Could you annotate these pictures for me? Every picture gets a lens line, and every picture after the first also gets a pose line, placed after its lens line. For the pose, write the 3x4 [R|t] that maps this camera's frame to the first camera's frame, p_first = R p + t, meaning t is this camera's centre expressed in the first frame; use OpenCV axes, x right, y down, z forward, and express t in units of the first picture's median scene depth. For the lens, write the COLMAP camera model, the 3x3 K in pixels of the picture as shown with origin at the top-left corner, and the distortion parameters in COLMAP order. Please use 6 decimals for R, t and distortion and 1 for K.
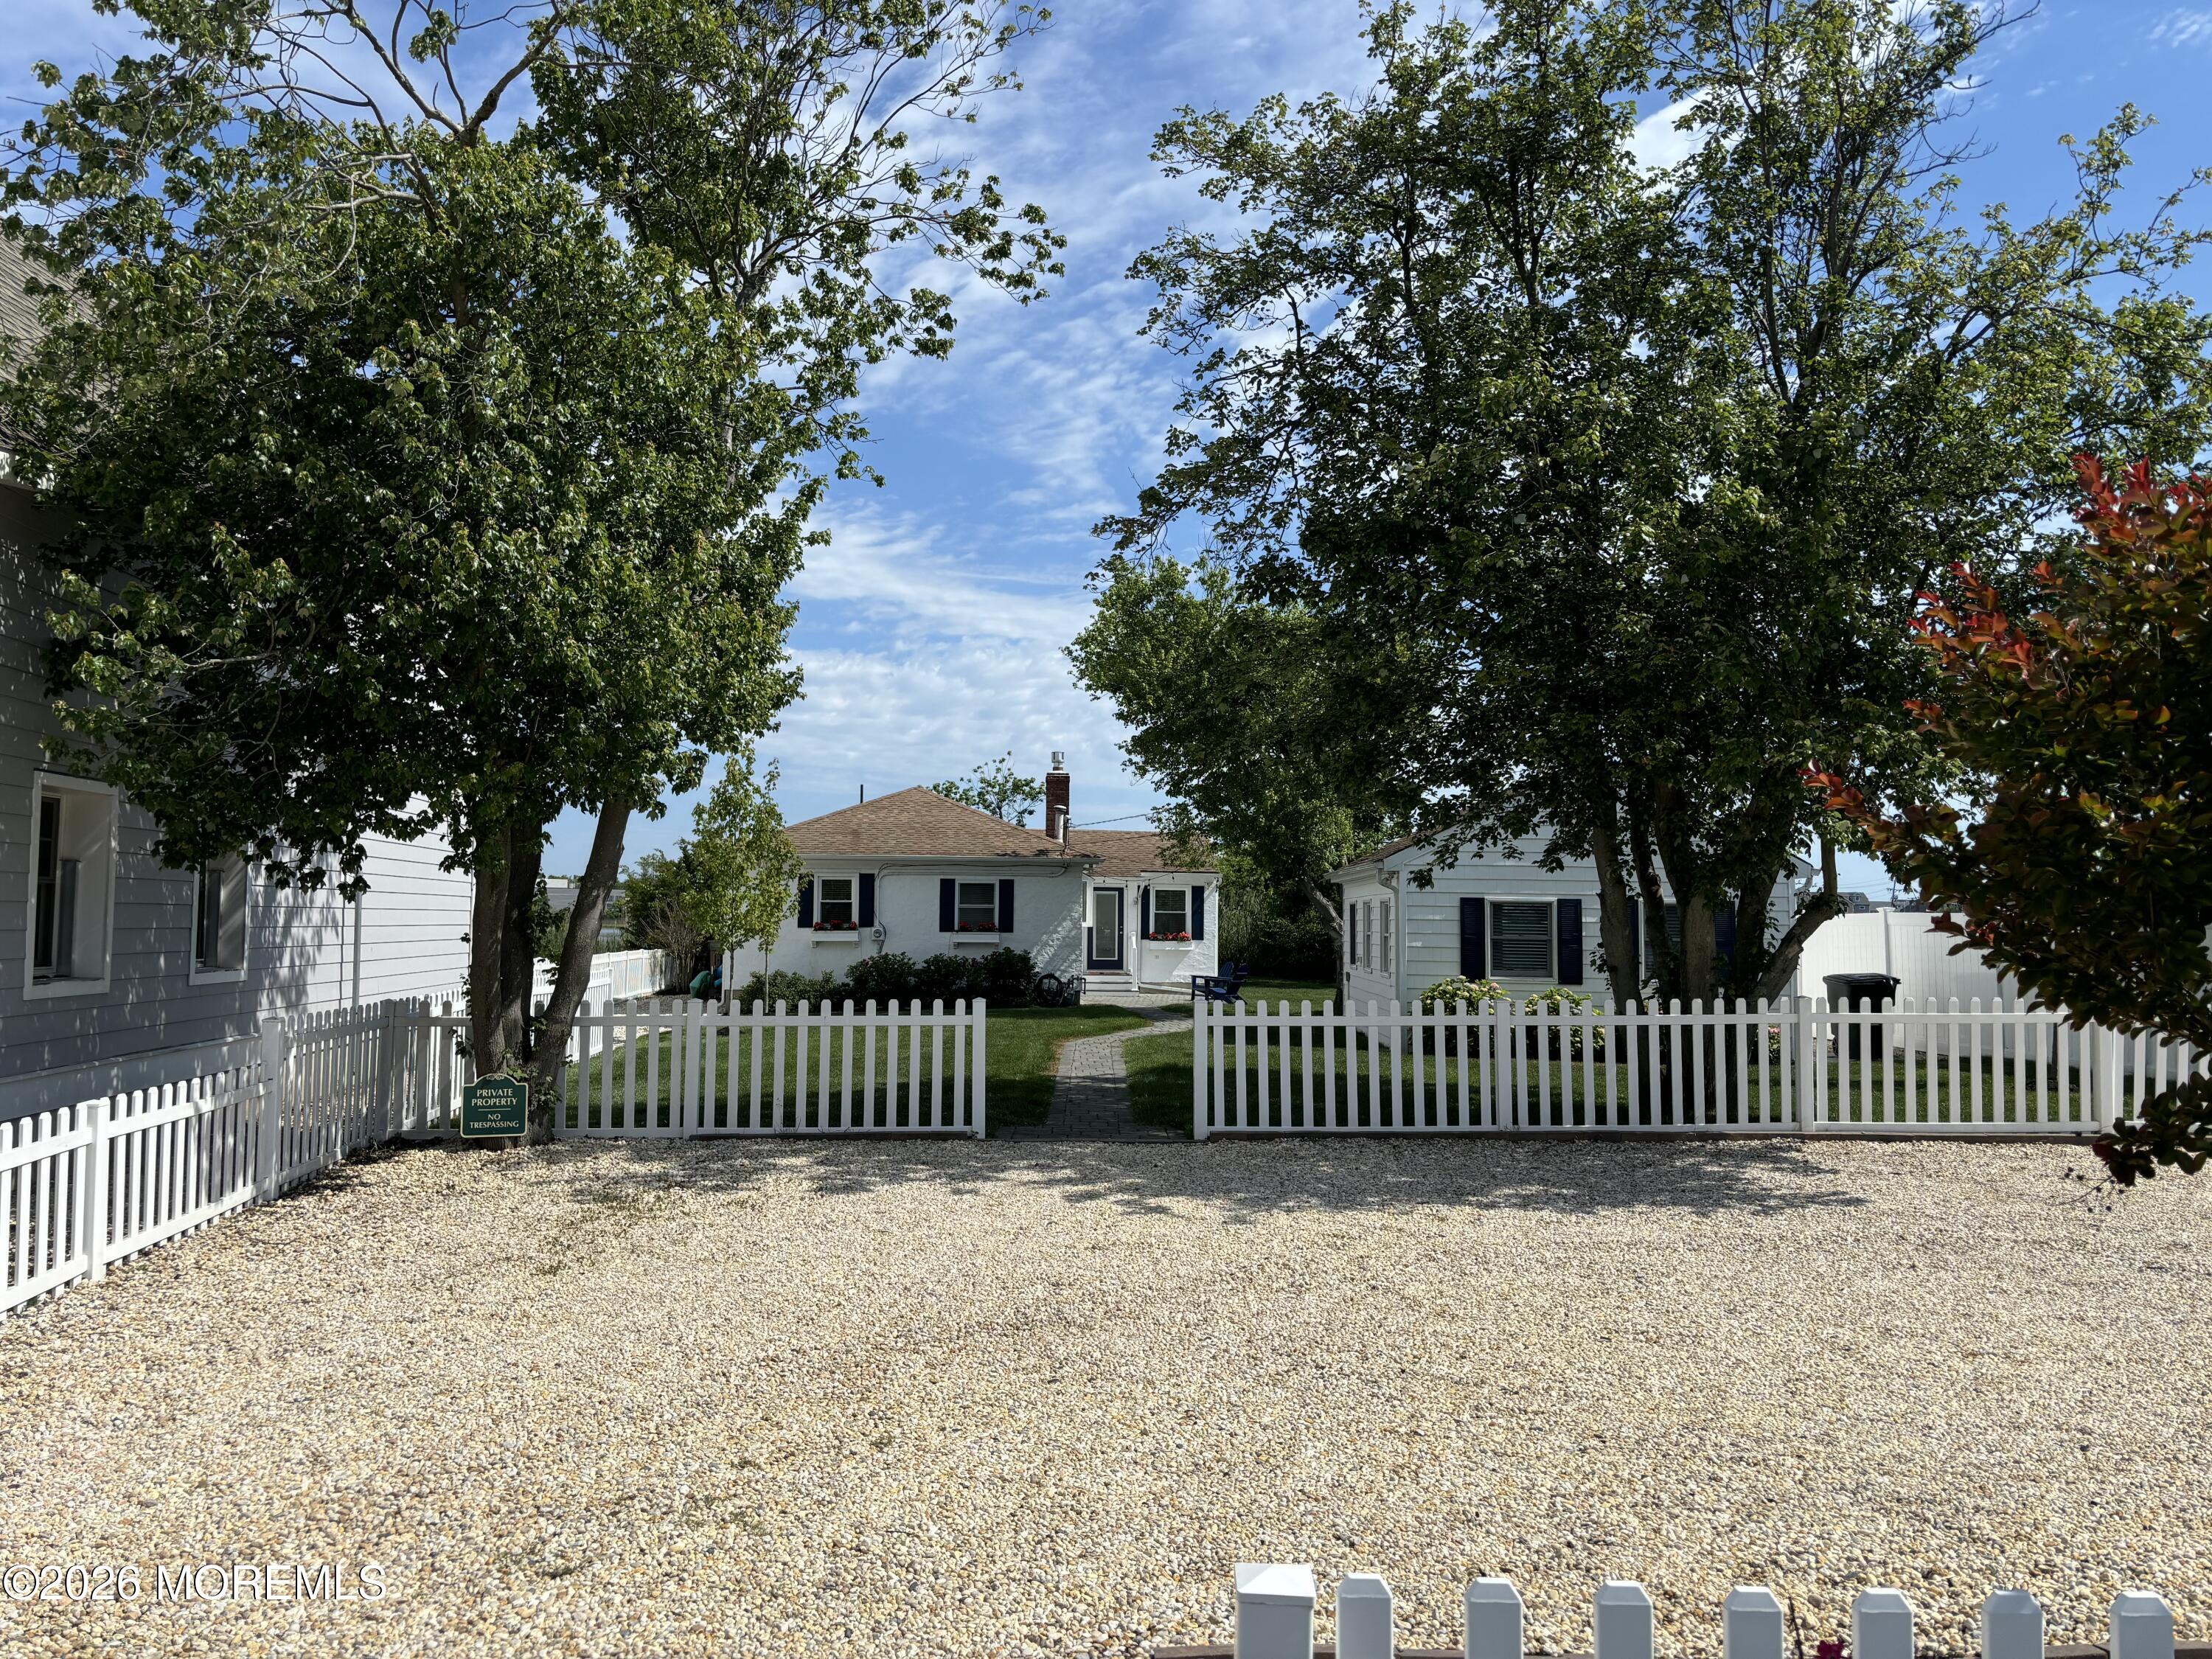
lens RADIAL K [[1693.3, 0, 1083.6], [0, 1693.3, 812.4], [0, 0, 1]] dist [0.120082, 0.003496]
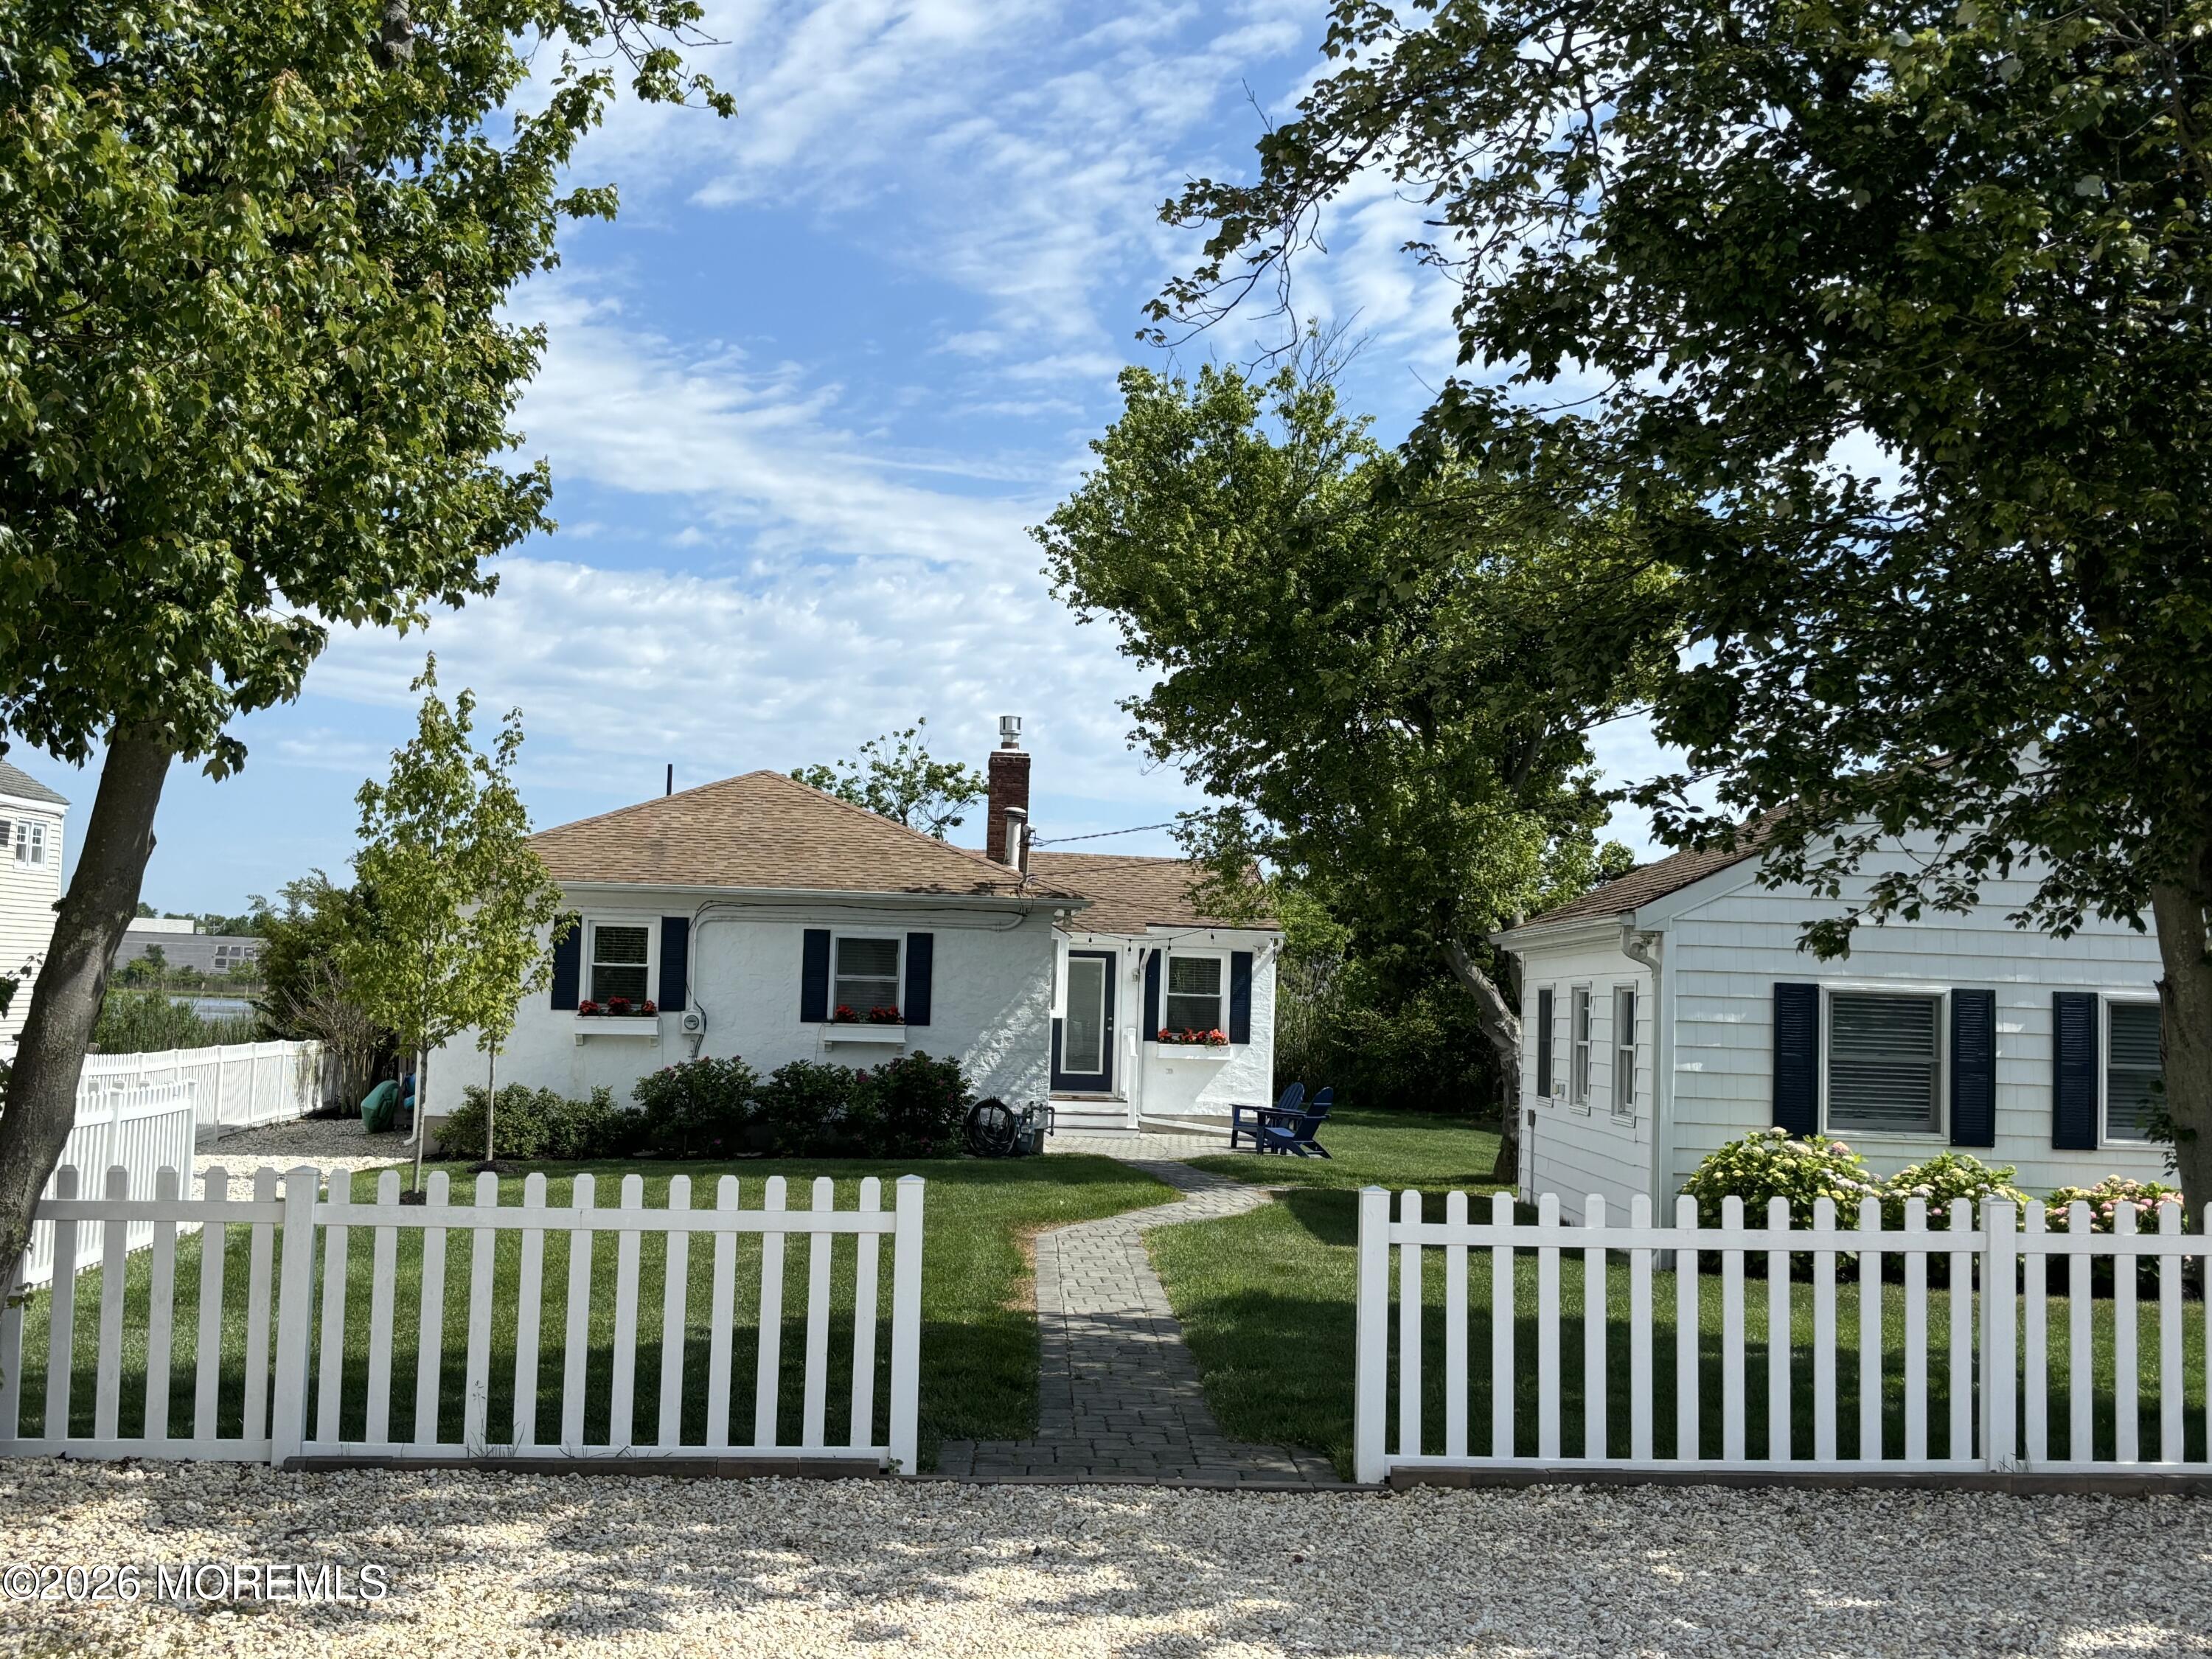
lens RADIAL K [[2609.6, 0, 1118.2], [0, 2609.6, 834.3], [0, 0, 1]] dist [0.079224, 0.000000]
pose [[0.998917, 0.023102, 0.040383, -0.022854], [-0.023059, 0.999733, -0.001539, 0.009006], [-0.040408, 0.000606, 0.999183, 0.173625]]
